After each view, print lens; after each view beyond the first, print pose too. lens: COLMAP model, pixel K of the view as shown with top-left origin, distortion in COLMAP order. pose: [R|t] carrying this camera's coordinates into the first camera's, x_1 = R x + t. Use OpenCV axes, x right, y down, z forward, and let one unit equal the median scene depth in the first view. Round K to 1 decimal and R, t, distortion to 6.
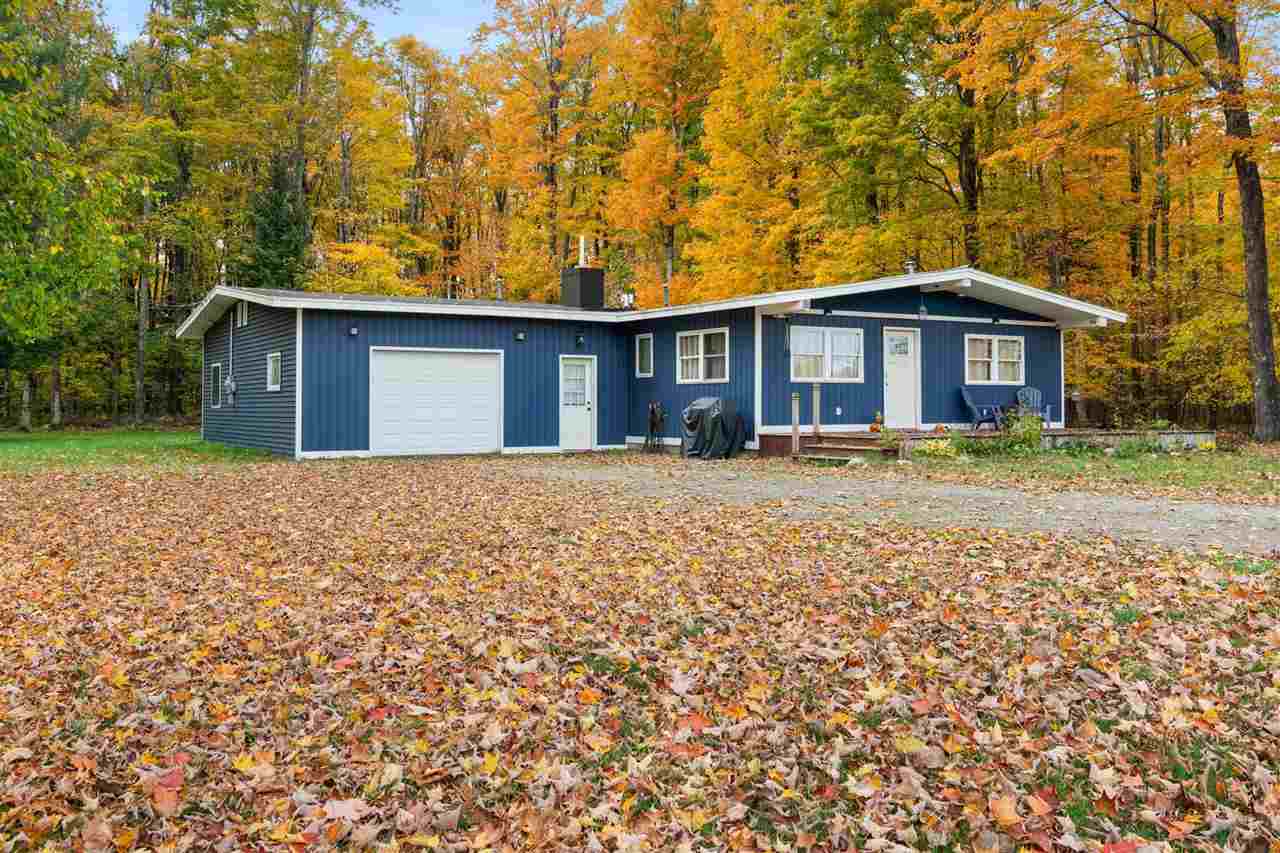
lens RADIAL K [[1113.9, 0, 638.3], [0, 1113.9, 418.9], [0, 0, 1]] dist [0.003120, 0.003928]
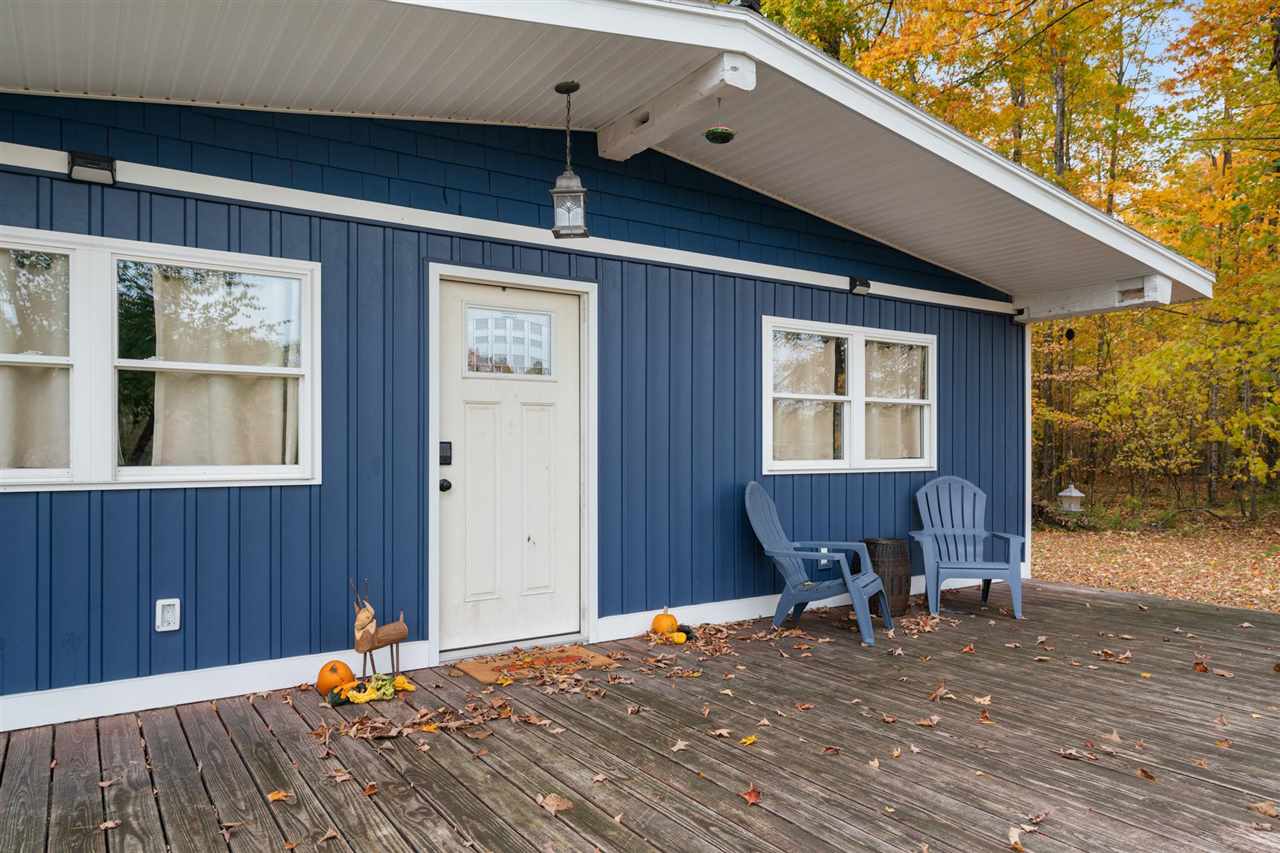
lens RADIAL K [[841.8, 0, 641.4], [0, 841.8, 434.1], [0, 0, 1]] dist [-0.006929, -0.000902]
pose [[0.998528, 0.009866, 0.053326, 0.244428], [-0.009545, 0.999935, -0.006282, -0.039886], [-0.053384, 0.005763, 0.998557, 0.757047]]
